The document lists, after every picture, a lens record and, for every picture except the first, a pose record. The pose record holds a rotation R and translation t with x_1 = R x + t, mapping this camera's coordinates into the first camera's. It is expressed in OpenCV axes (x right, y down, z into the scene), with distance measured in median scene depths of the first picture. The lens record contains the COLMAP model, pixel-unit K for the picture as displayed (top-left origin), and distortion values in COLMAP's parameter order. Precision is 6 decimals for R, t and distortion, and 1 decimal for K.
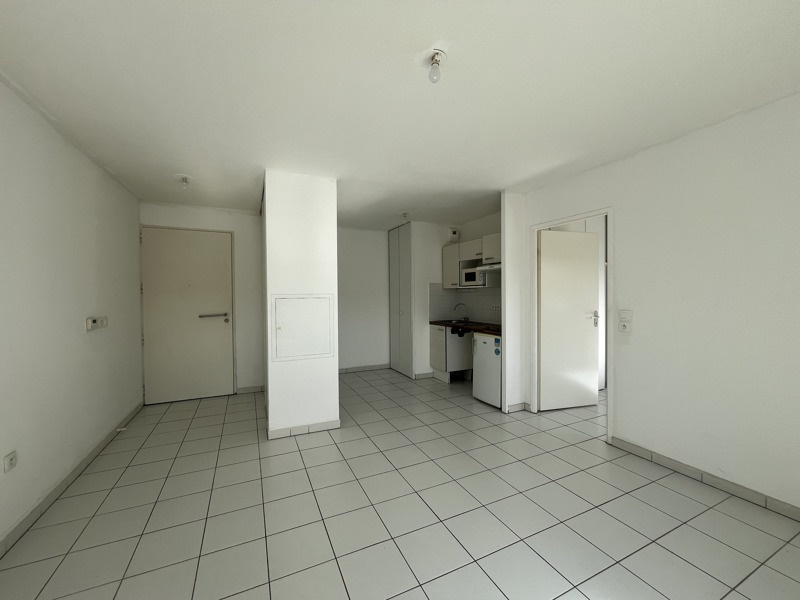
lens RADIAL K [[321.8, 0, 400.0], [0, 321.8, 300.0], [0, 0, 1]] dist [0.002085, 0.000442]
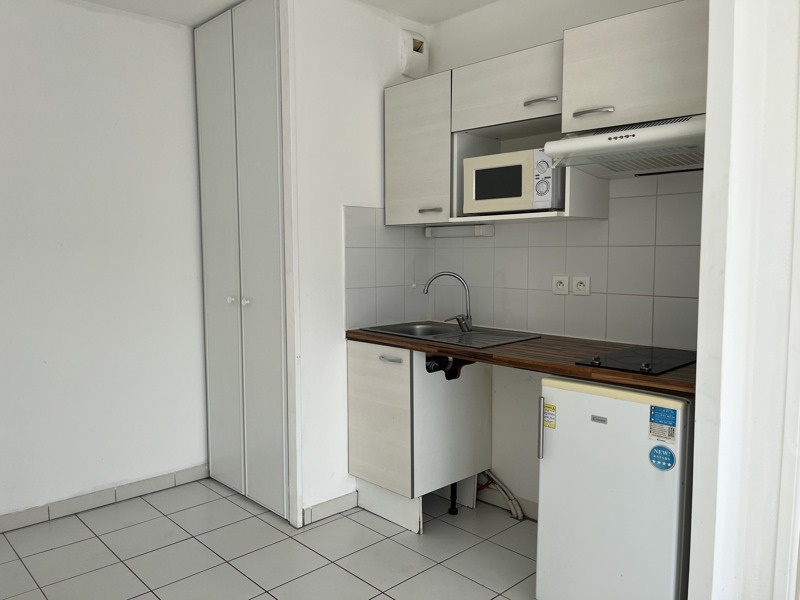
lens RADIAL K [[604.6, 0, 400.0], [0, 604.6, 300.0], [0, 0, 1]] dist [0.008394, 0.001241]
pose [[0.947749, -0.021524, 0.318290, -0.044771], [0.001007, 0.997918, 0.064485, -0.000019], [-0.319015, -0.060795, 0.945798, 0.469819]]
